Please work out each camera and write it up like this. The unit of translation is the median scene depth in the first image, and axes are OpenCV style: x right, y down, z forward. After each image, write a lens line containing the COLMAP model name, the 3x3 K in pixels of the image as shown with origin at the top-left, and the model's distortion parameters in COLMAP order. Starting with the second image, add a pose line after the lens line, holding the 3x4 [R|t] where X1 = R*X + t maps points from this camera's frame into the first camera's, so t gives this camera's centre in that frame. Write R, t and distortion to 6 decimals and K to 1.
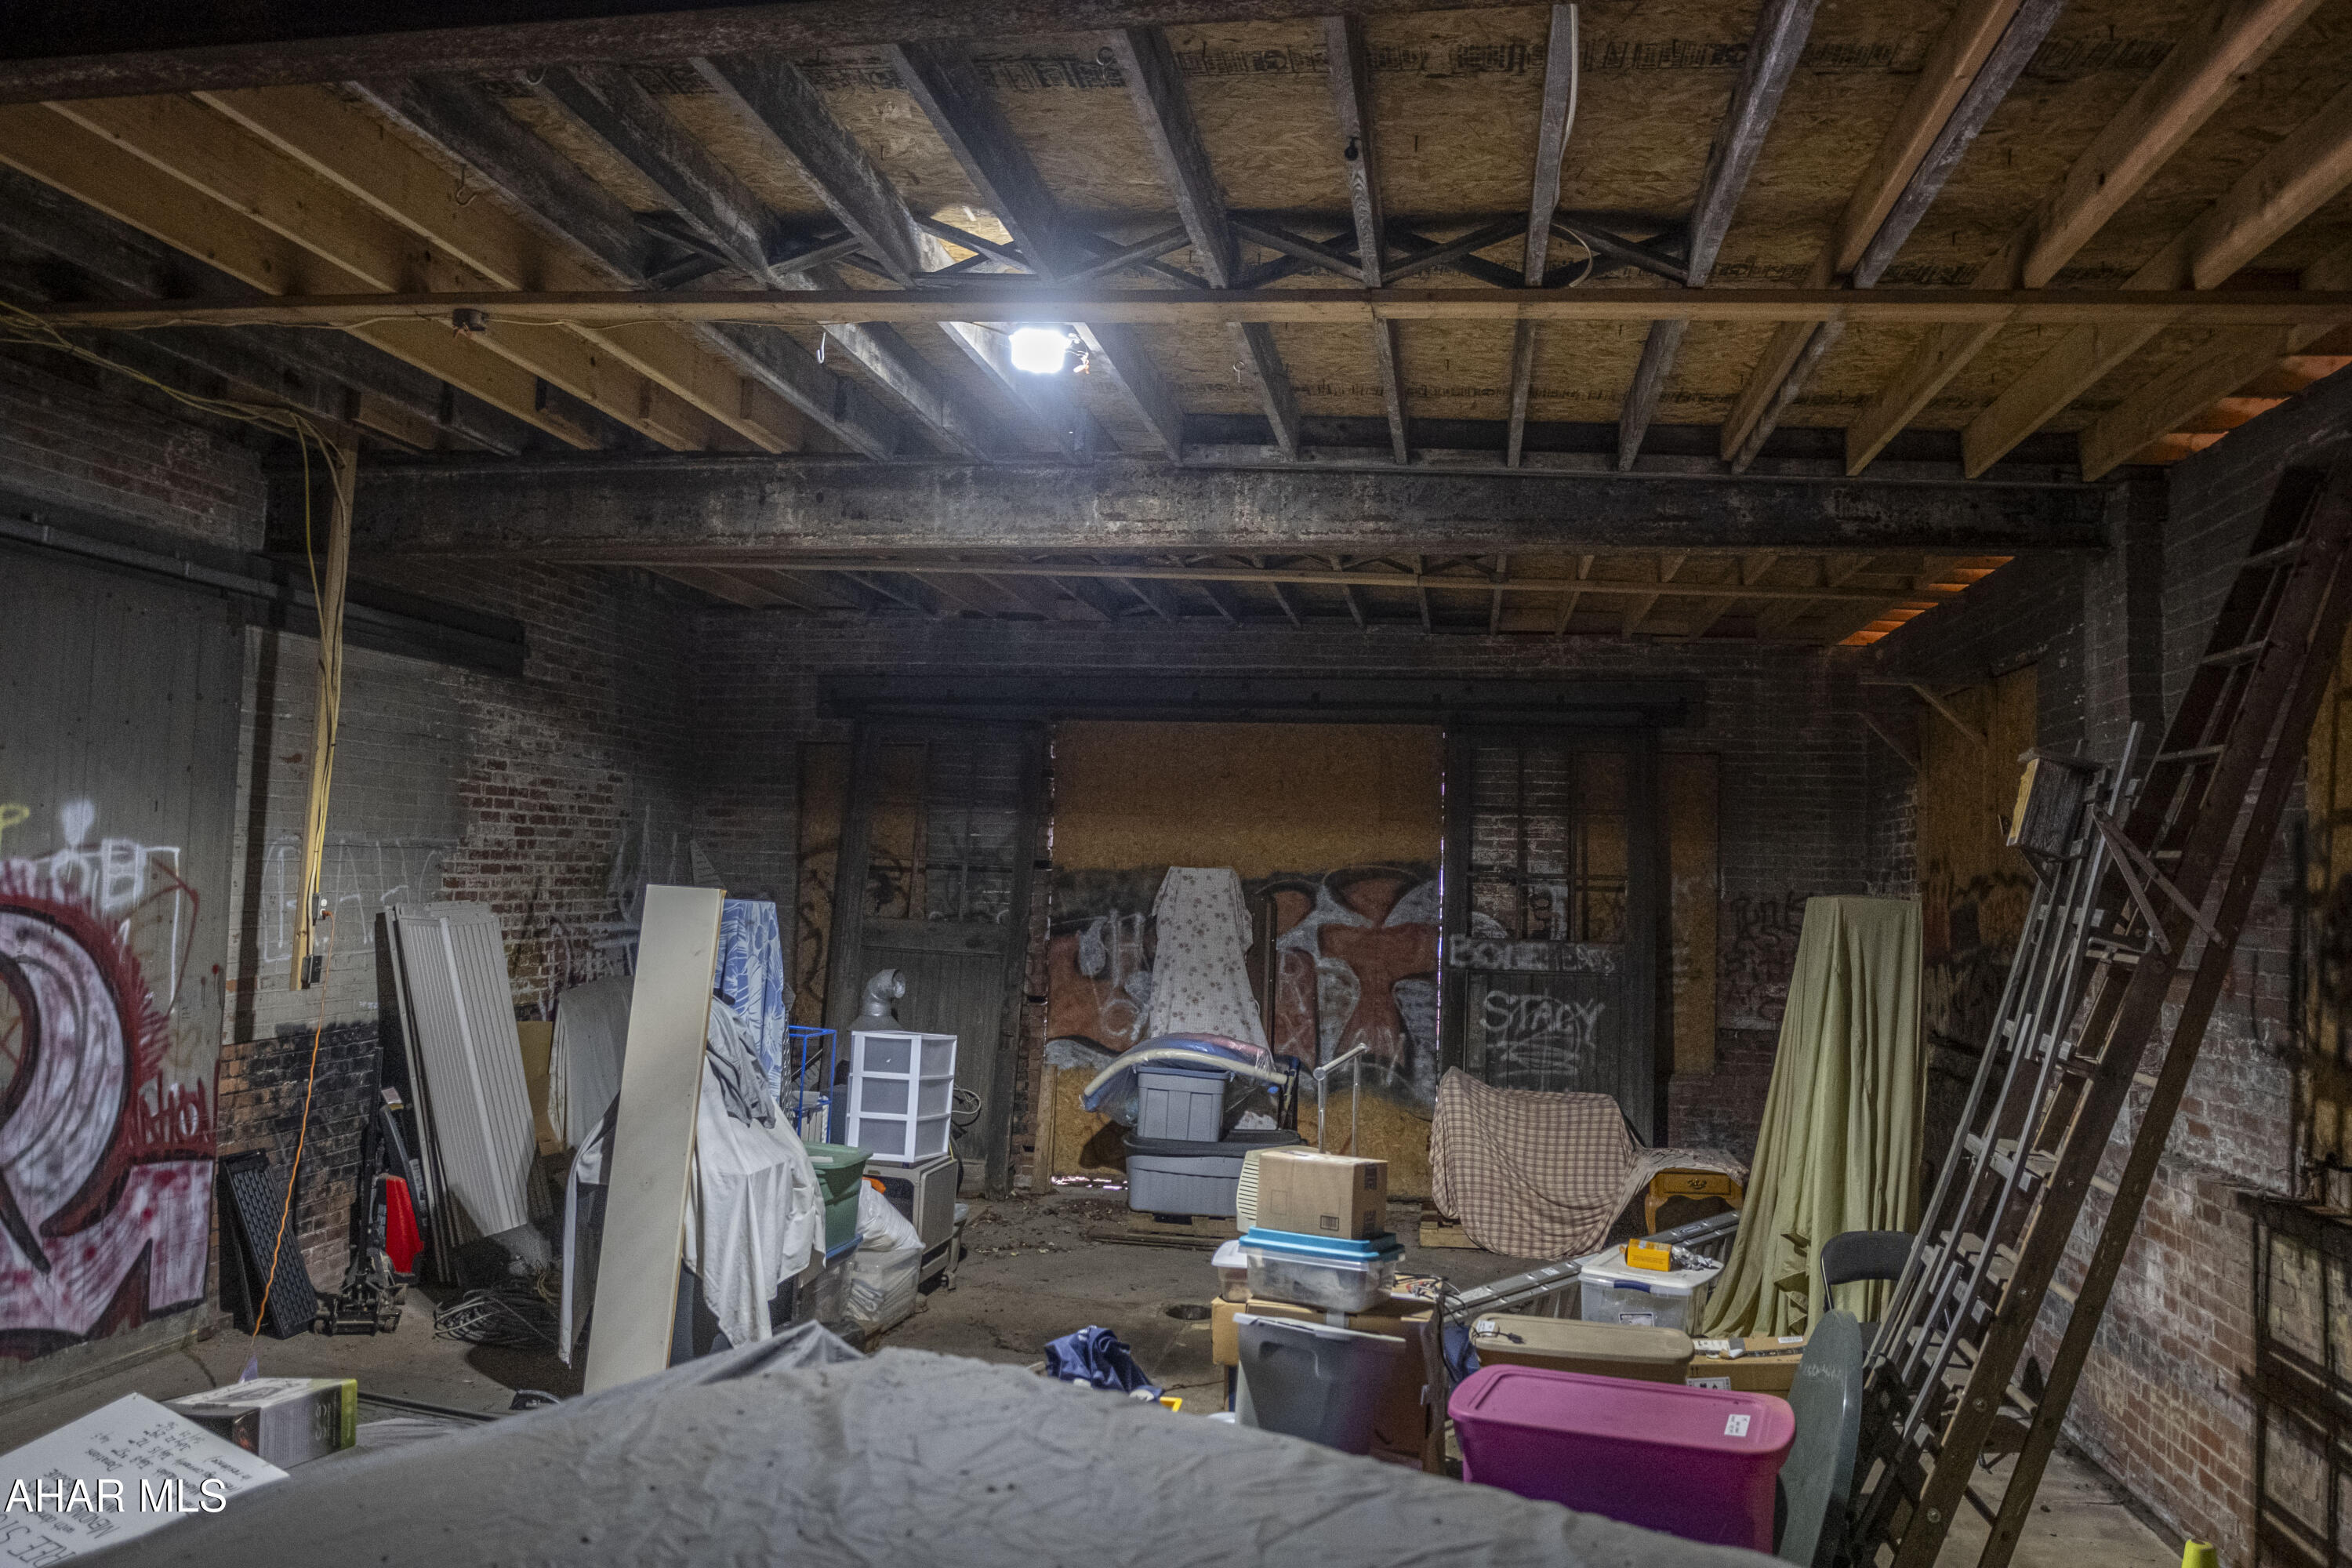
lens RADIAL K [[1668.1, 0, 1189.2], [0, 1668.1, 795.6], [0, 0, 1]] dist [-0.079901, 0.053177]
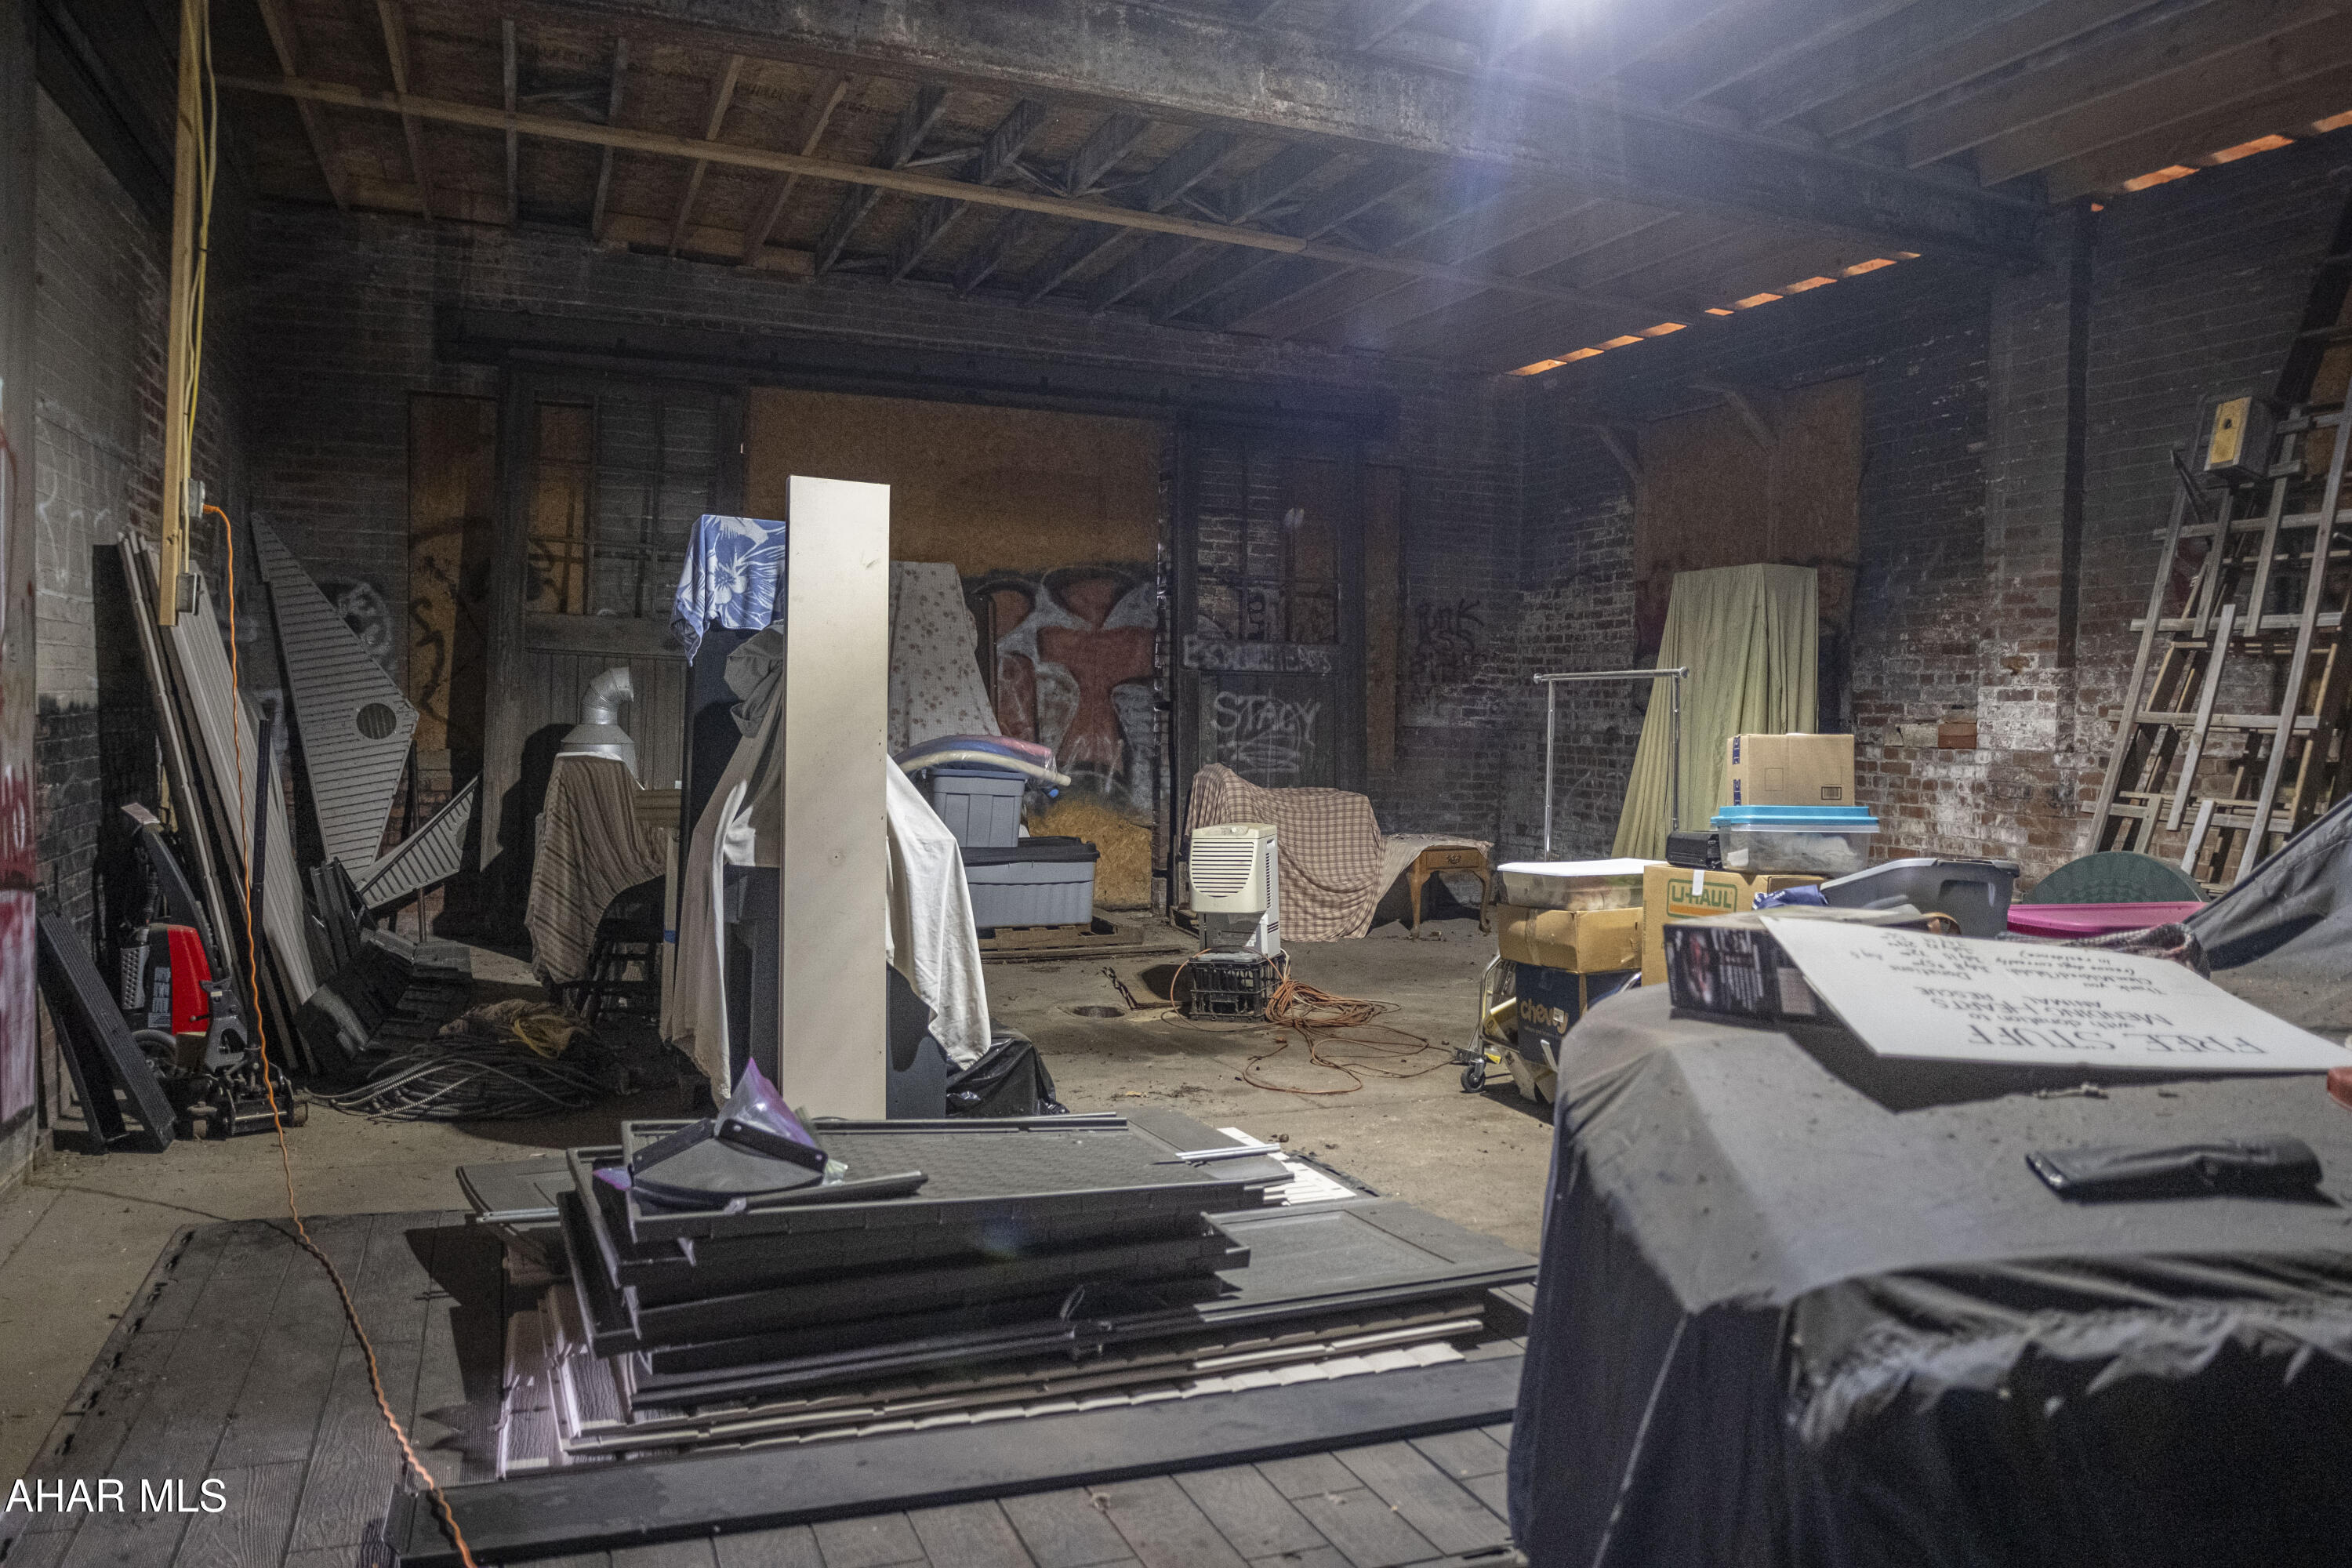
lens RADIAL K [[1668.1, 0, 1185.1], [0, 1668.1, 785.2], [0, 0, 1]] dist [-0.079901, 0.053177]
pose [[0.853217, -0.034518, 0.520413, -0.359447], [-0.021762, 0.994582, 0.101648, 0.071606], [-0.521102, -0.098053, 0.847843, 0.154755]]
